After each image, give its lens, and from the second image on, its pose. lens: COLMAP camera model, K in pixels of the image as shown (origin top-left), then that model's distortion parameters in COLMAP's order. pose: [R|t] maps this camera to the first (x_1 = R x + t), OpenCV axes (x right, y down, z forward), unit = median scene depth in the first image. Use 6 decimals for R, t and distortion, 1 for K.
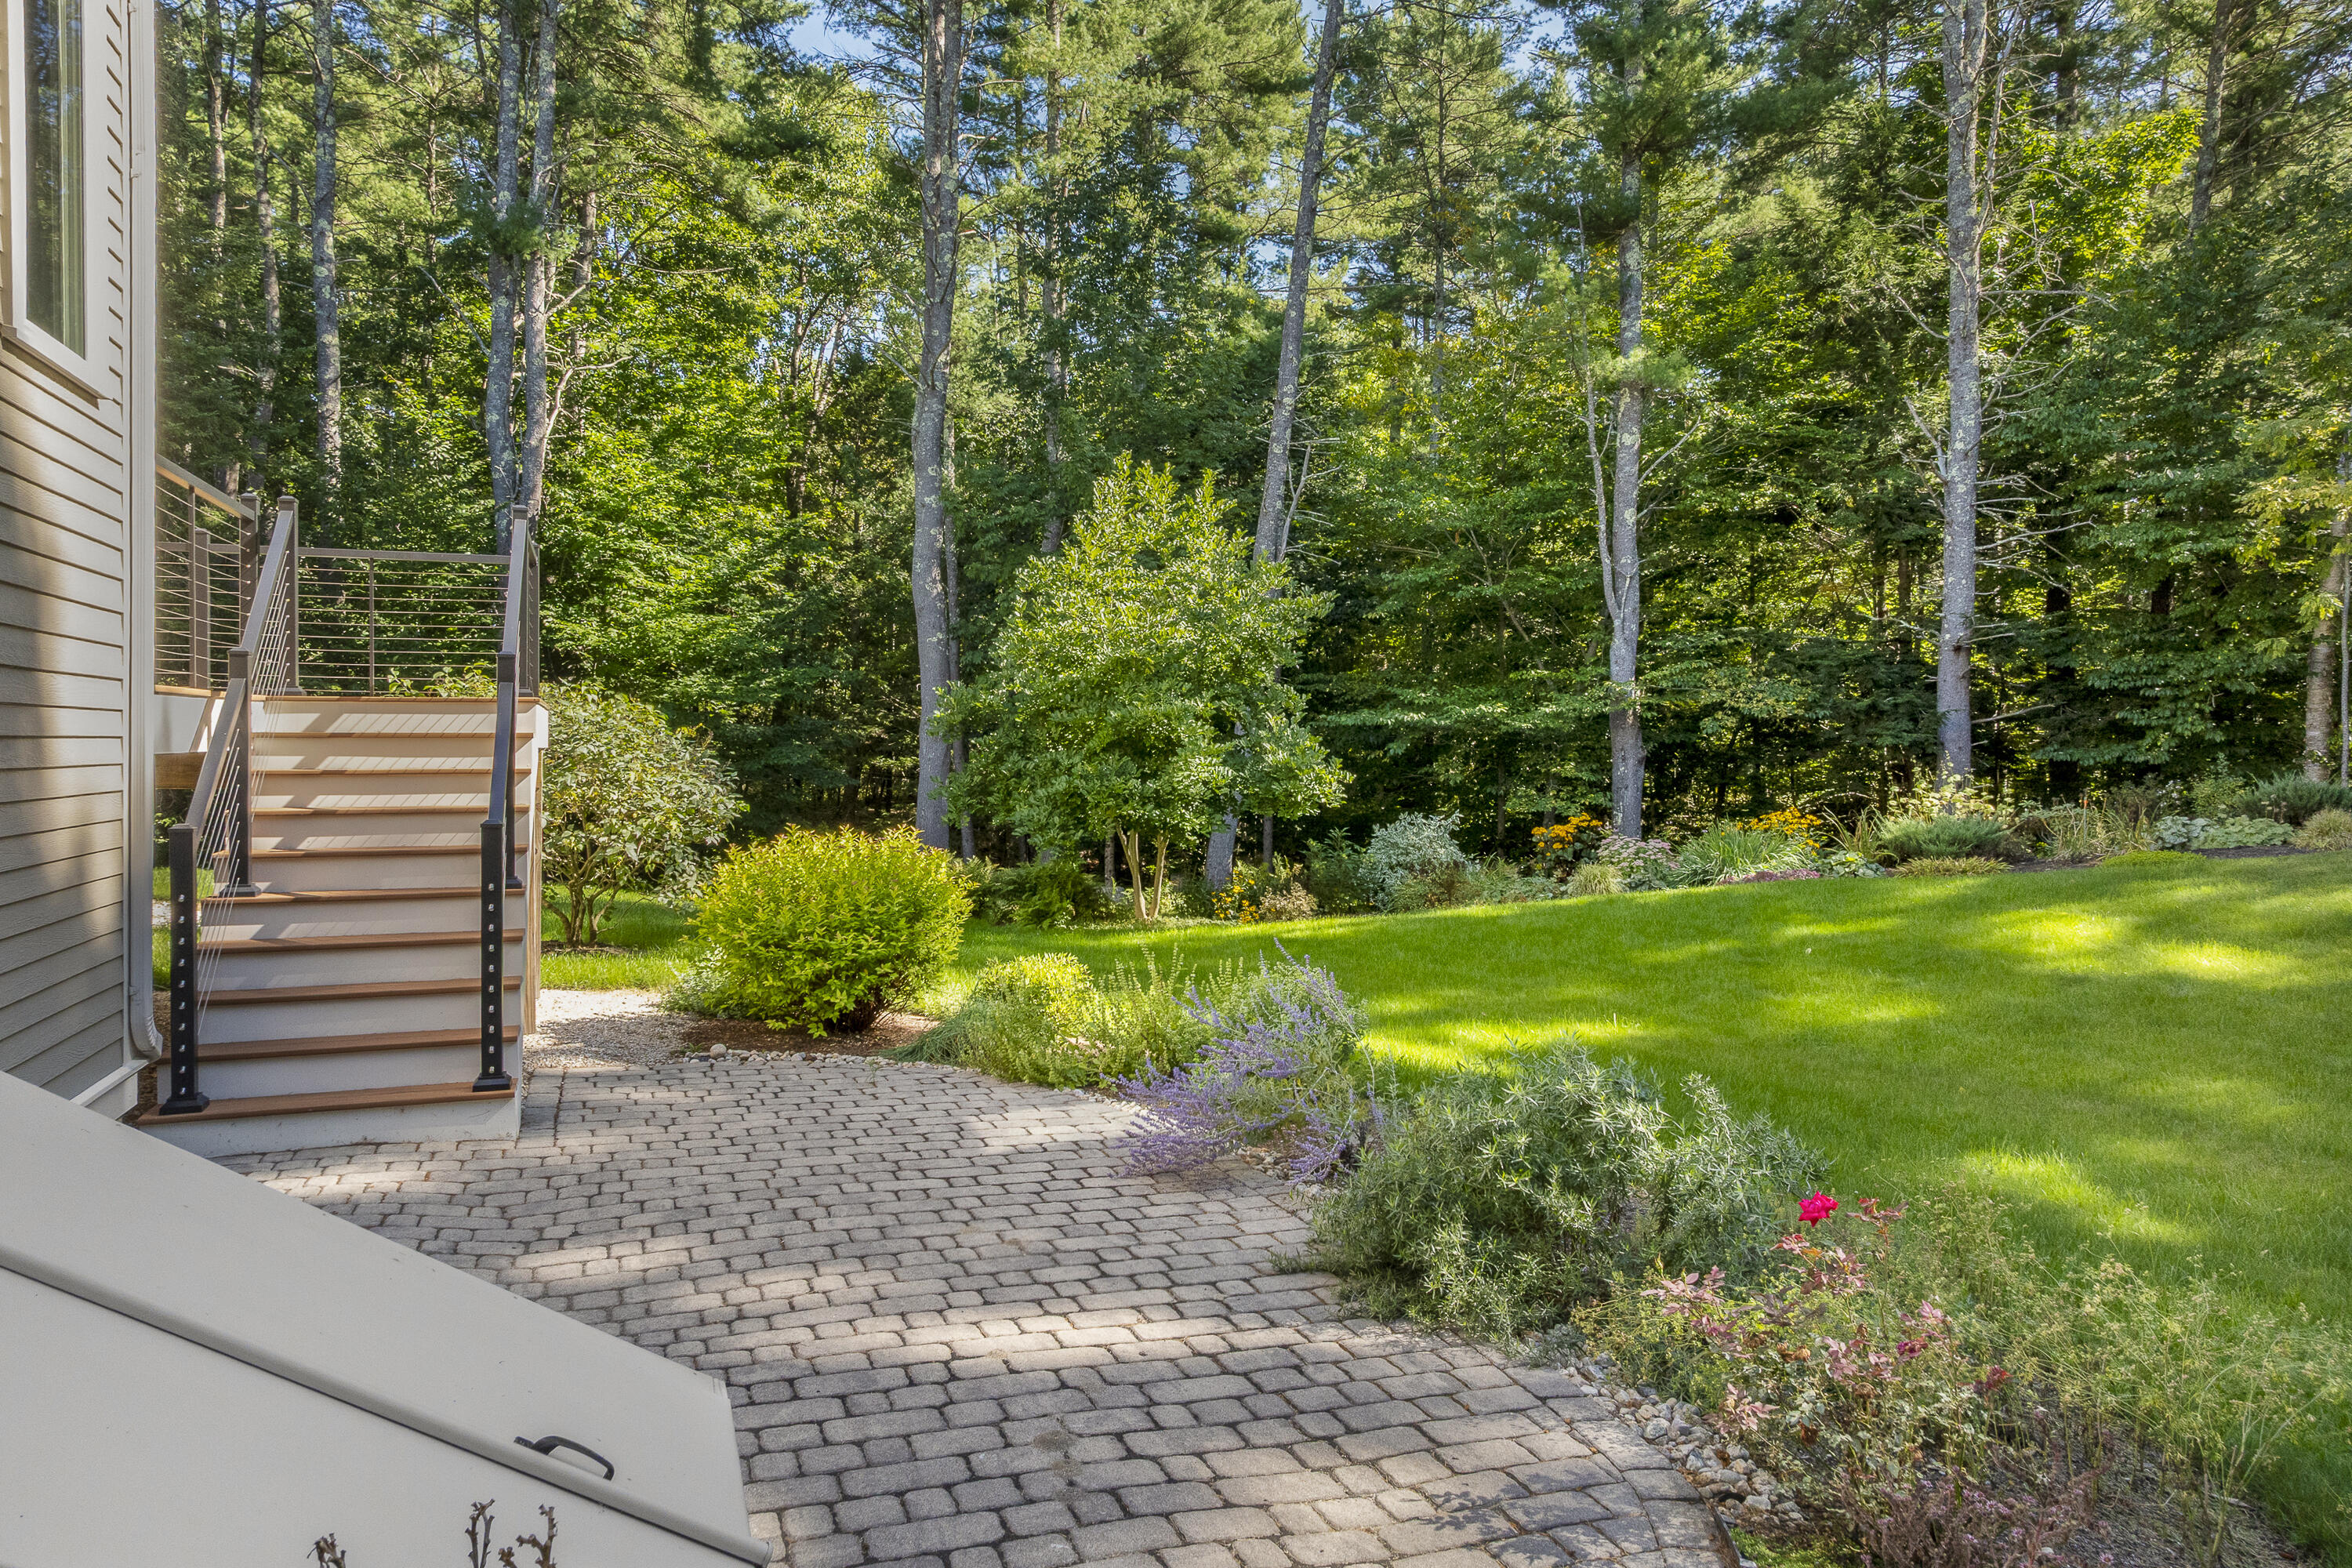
lens RADIAL K [[1663.9, 0, 1092.5], [0, 1663.9, 739.0], [0, 0, 1]] dist [-0.002943, -0.000304]
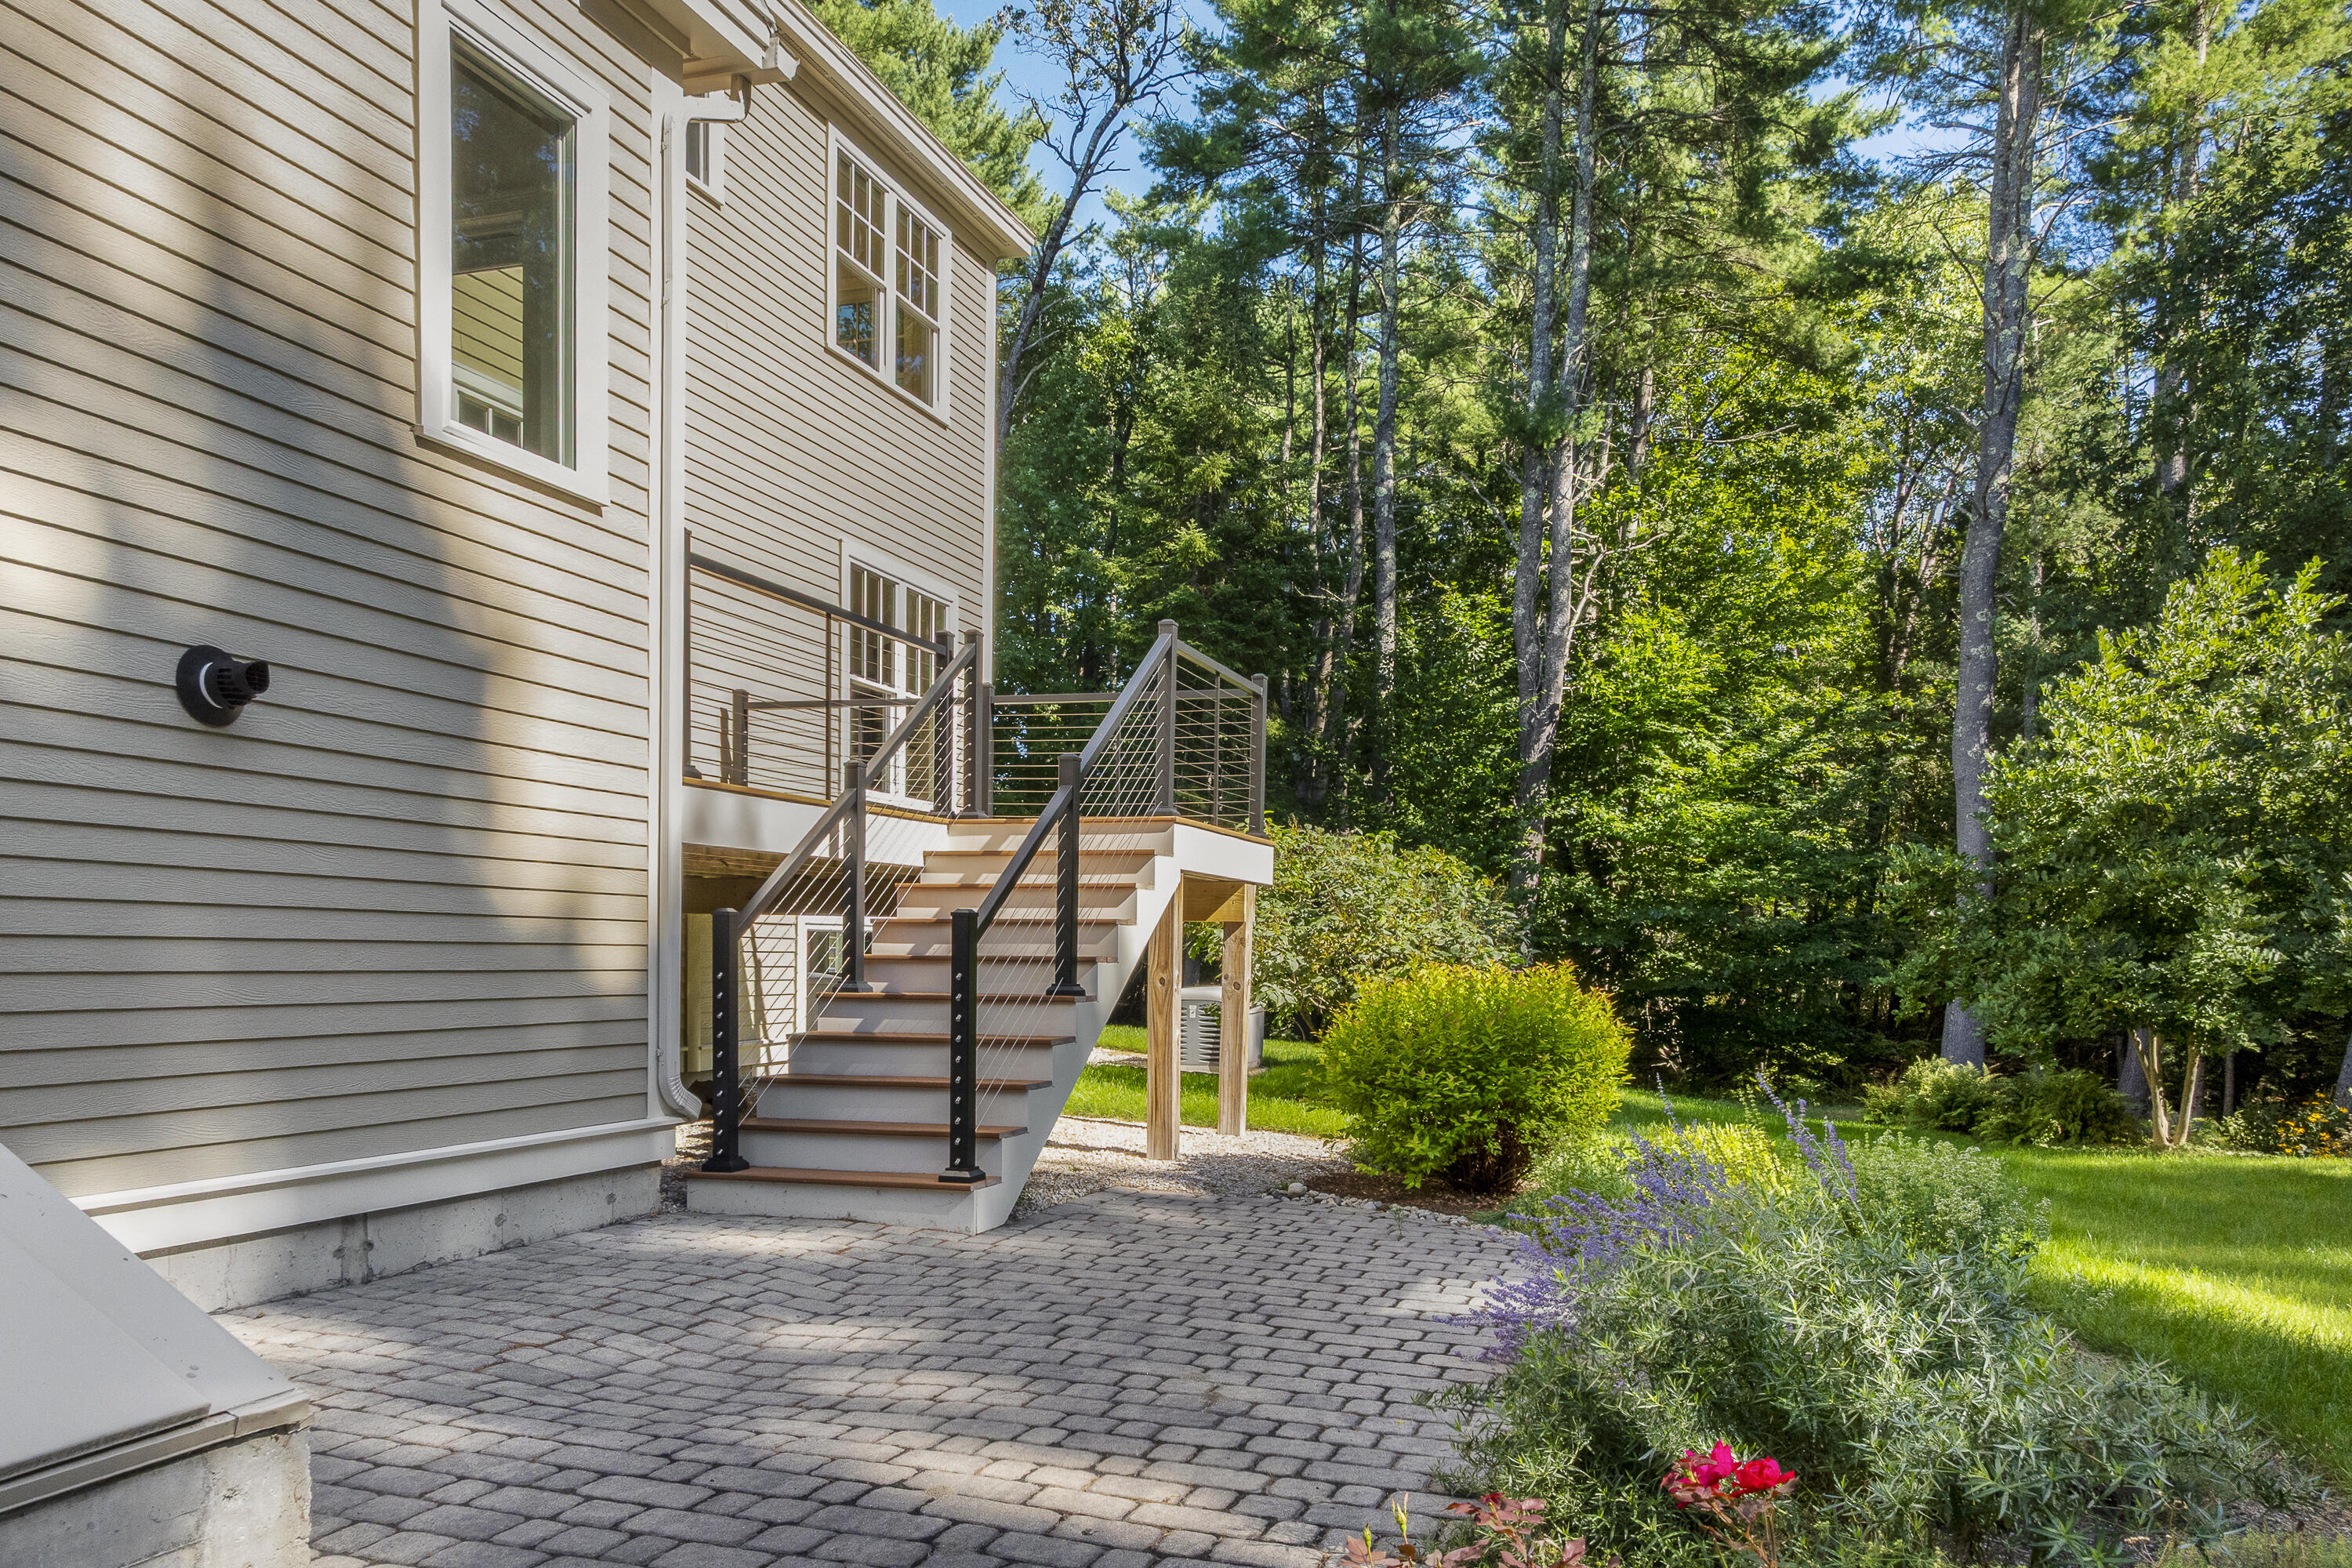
lens RADIAL K [[1663.9, 0, 1149.3], [0, 1663.9, 1019.1], [0, 0, 1]] dist [-0.002943, -0.000304]
pose [[0.809478, 0.039777, -0.585801, 0.110458], [-0.016967, 0.998871, 0.044380, 0.024566], [0.586905, -0.025985, 0.809239, 0.096580]]
